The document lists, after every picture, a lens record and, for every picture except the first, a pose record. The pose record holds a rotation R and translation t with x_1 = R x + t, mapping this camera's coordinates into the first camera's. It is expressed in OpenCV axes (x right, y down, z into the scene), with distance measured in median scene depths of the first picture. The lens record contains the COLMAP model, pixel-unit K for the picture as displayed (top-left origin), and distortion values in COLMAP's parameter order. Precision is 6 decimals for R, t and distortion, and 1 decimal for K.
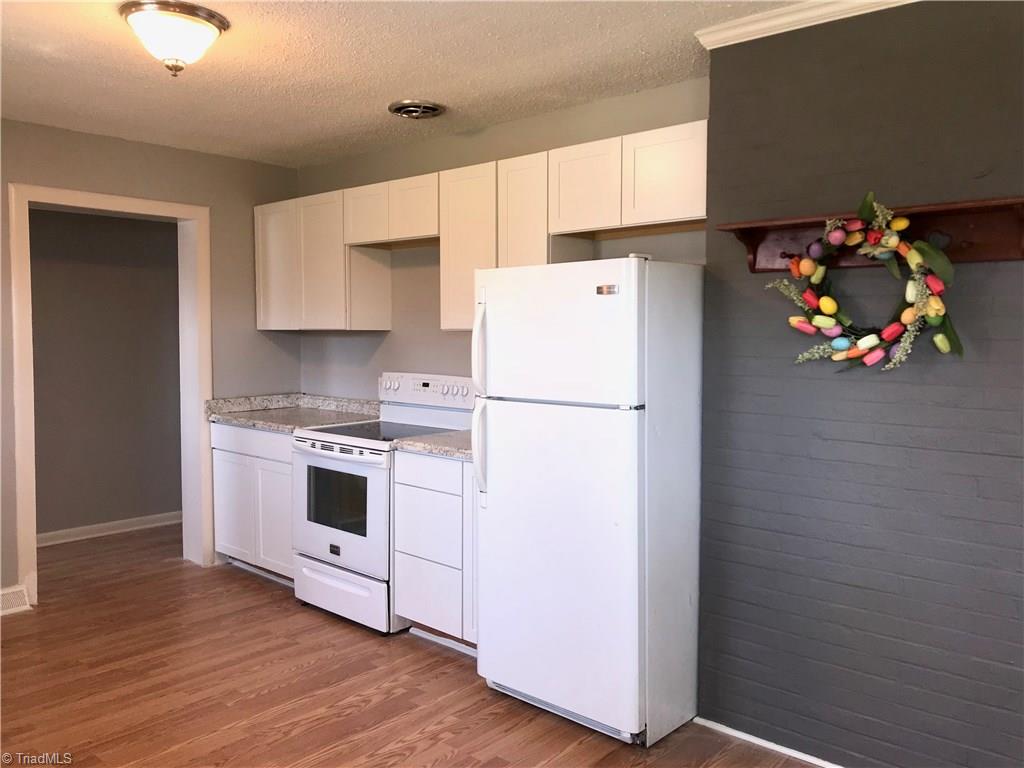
lens RADIAL K [[848.6, 0, 509.0], [0, 848.6, 380.6], [0, 0, 1]] dist [0.035400, -0.037284]
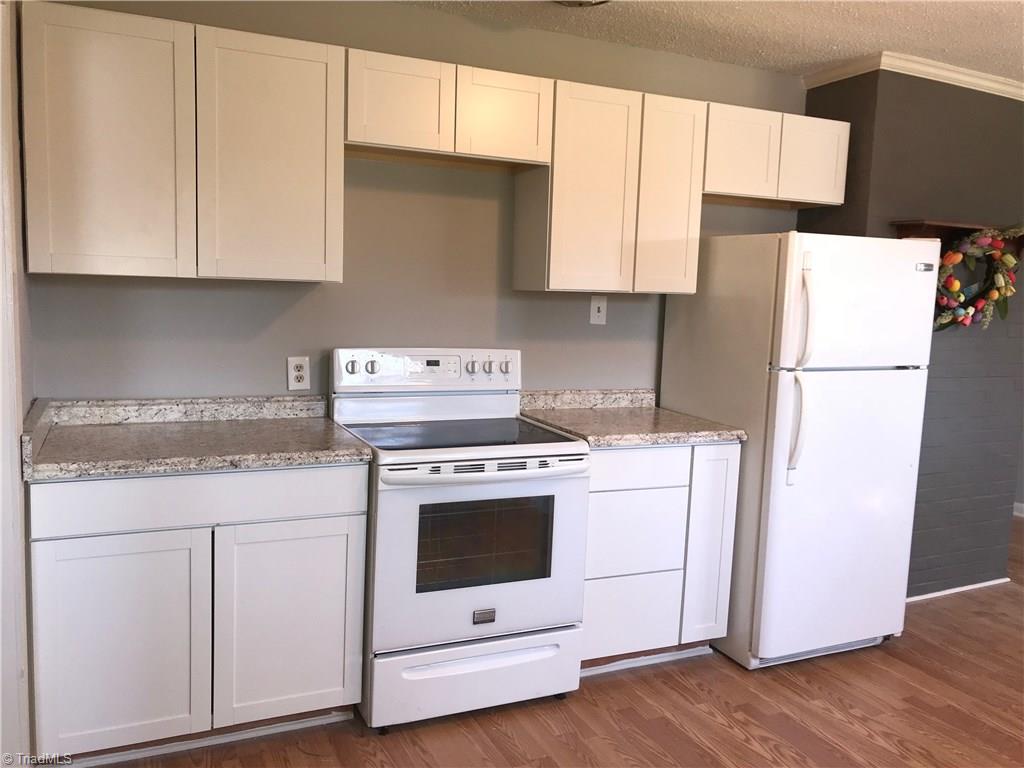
lens RADIAL K [[848.6, 0, 509.0], [0, 848.6, 380.6], [0, 0, 1]] dist [0.035400, -0.037284]
pose [[0.367556, -0.092355, 0.925404, -0.851505], [0.020247, 0.995616, 0.091320, -0.050852], [-0.929781, -0.014829, 0.367815, 0.782602]]
